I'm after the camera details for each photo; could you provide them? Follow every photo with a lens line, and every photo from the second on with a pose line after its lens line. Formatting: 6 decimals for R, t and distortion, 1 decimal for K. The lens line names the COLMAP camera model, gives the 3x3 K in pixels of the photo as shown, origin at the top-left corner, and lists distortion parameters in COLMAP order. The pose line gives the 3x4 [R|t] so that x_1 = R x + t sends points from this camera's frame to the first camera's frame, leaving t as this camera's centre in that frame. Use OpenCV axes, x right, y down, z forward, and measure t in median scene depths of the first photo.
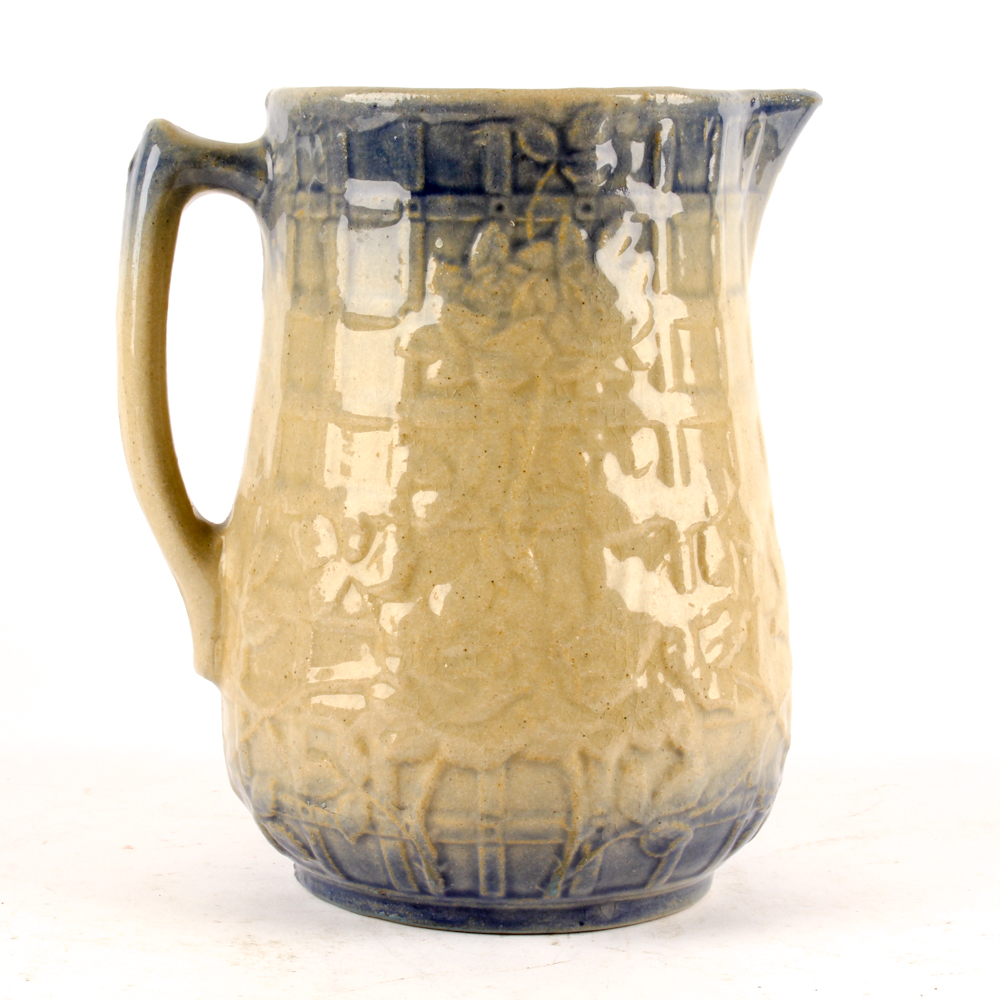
lens RADIAL K [[1508.4, 0, 497.4], [0, 1508.4, 499.4], [0, 0, 1]] dist [-0.003360, 0.000000]
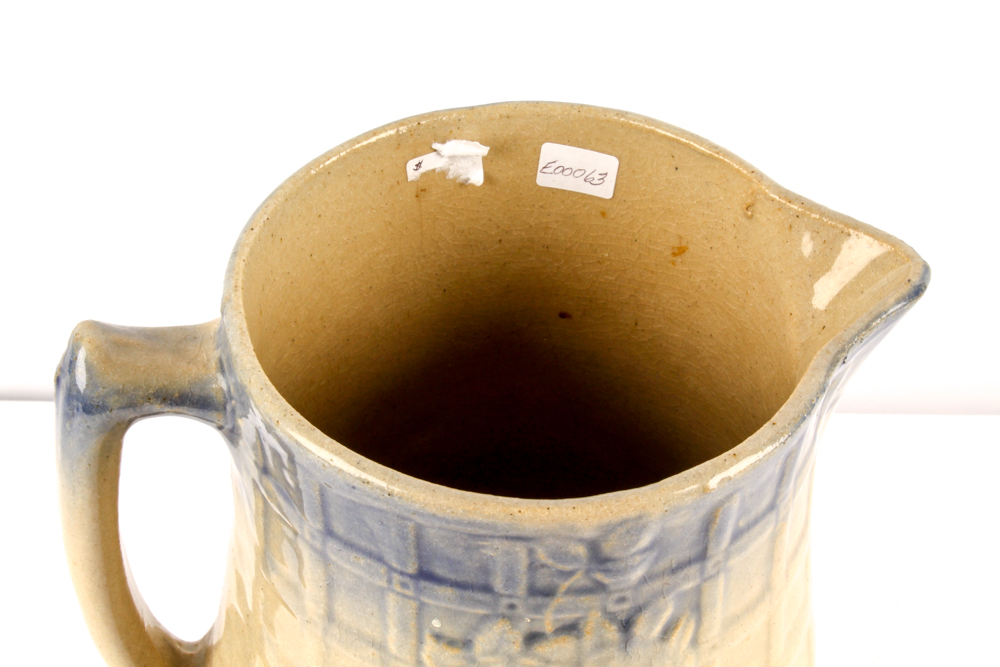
lens RADIAL K [[1421.1, 0, 500.0], [0, 1421.1, 333.5], [0, 0, 1]] dist [0.014312, 0.000000]
pose [[0.999770, 0.021007, -0.004350, -0.004330], [-0.018081, 0.934269, 0.356112, -0.571410], [0.011545, -0.355951, 0.934433, 0.333393]]
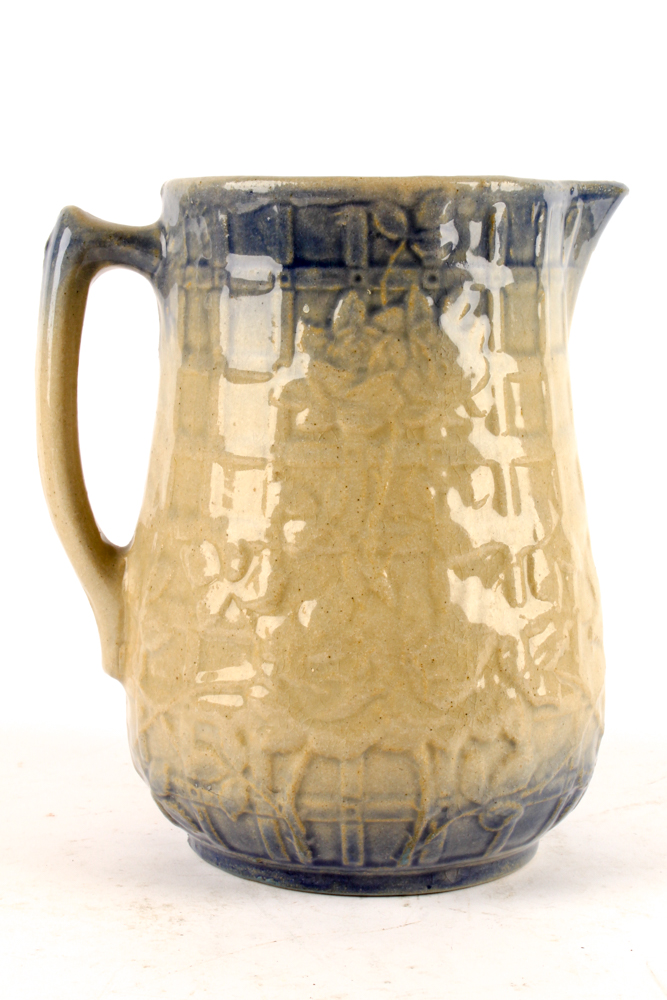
lens RADIAL K [[1184.9, 0, 362.9], [0, 1184.9, 504.7], [0, 0, 1]] dist [-0.019015, 0.000000]
pose [[0.999996, -0.001884, 0.002176, 0.002912], [0.001908, 0.999935, -0.011200, -0.007484], [-0.002155, 0.011204, 0.999935, 0.080928]]
